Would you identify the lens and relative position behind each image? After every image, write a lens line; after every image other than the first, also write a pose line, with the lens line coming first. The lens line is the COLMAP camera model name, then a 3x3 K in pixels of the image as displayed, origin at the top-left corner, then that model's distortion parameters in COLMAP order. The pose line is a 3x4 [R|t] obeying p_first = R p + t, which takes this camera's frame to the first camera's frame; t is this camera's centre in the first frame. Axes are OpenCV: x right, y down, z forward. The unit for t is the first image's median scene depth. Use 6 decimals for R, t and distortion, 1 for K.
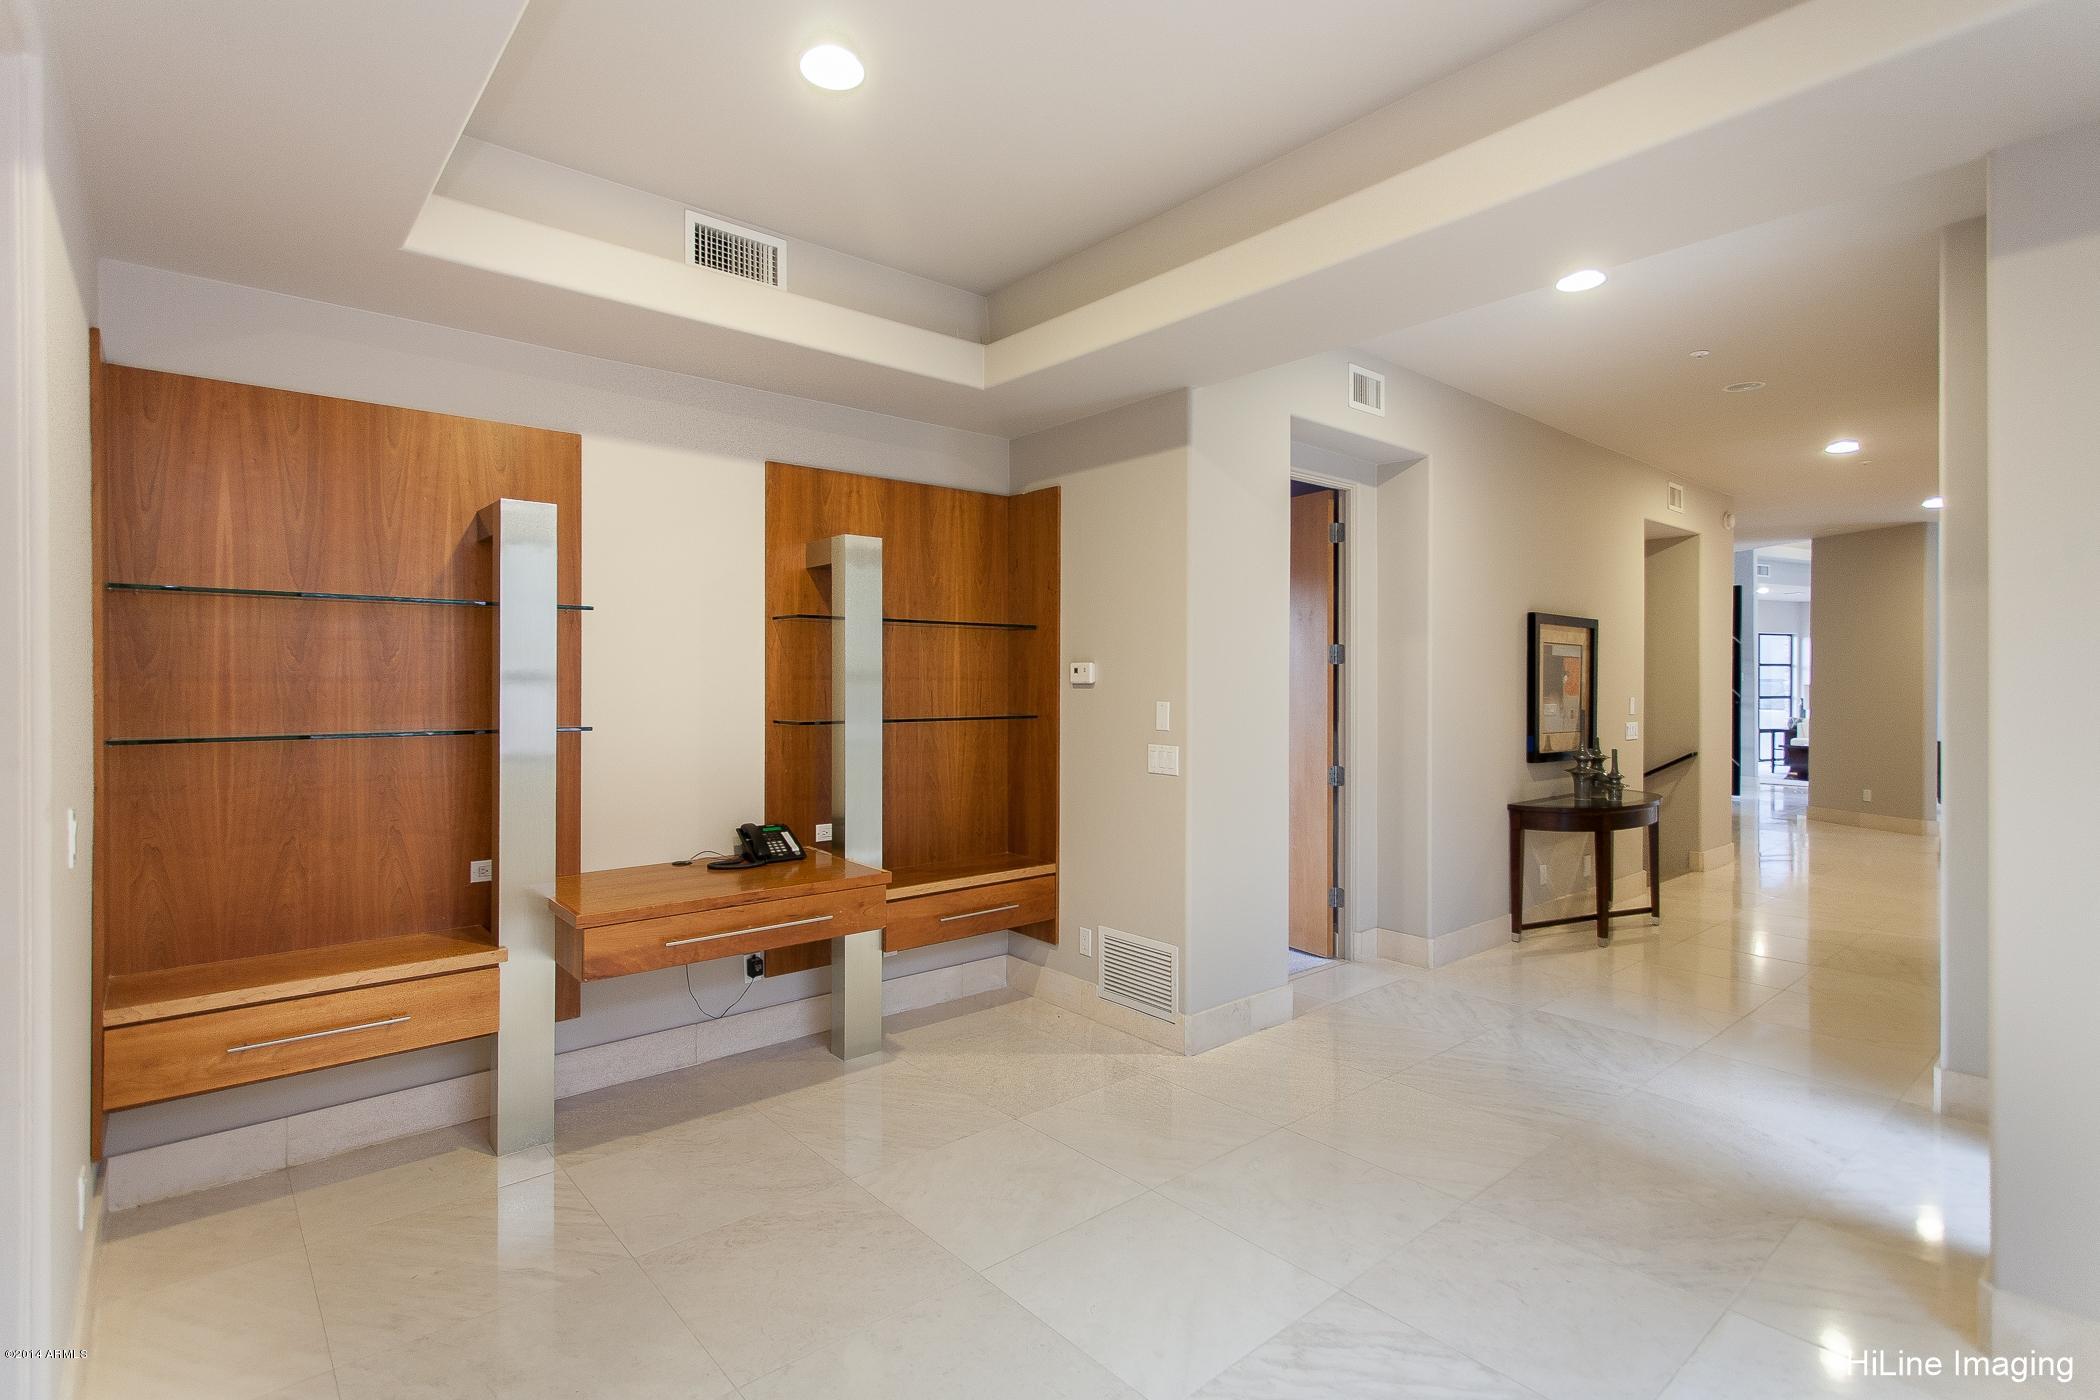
lens RADIAL K [[995.3, 0, 1050.0], [0, 995.3, 700.0], [0, 0, 1]] dist [0.000303, 0.000108]
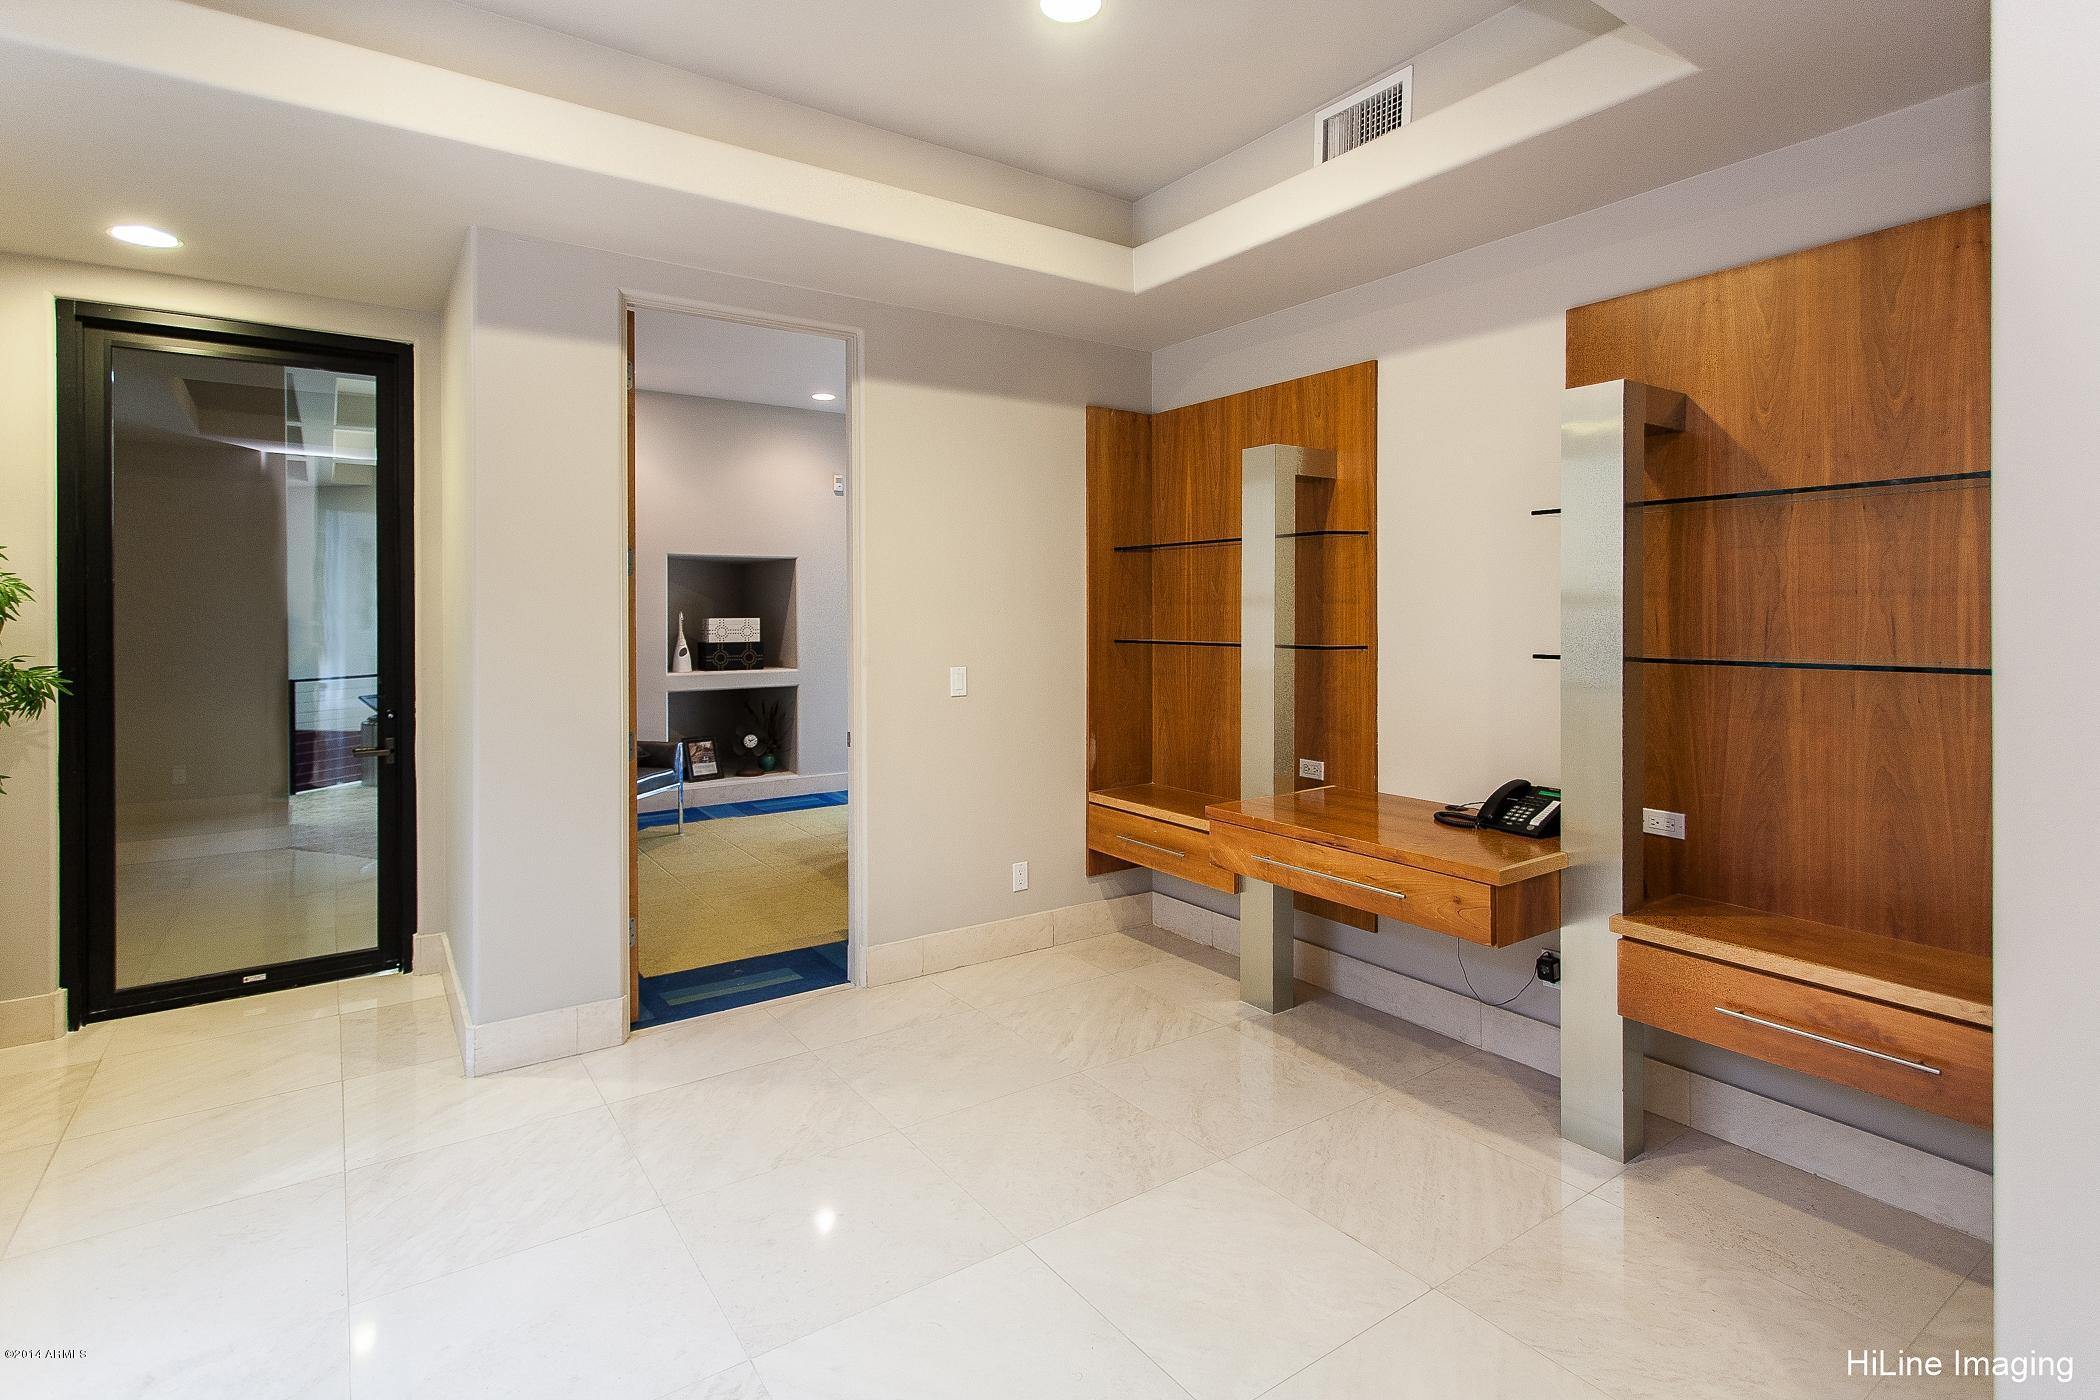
lens RADIAL K [[1019.6, 0, 1046.8], [0, 1019.6, 637.0], [0, 0, 1]] dist [0.001970, -0.000141]
pose [[-0.104654, 0.030386, -0.994044, 0.594405], [-0.007265, 0.999483, 0.031317, -0.014617], [0.994482, 0.010499, -0.104379, 0.773510]]
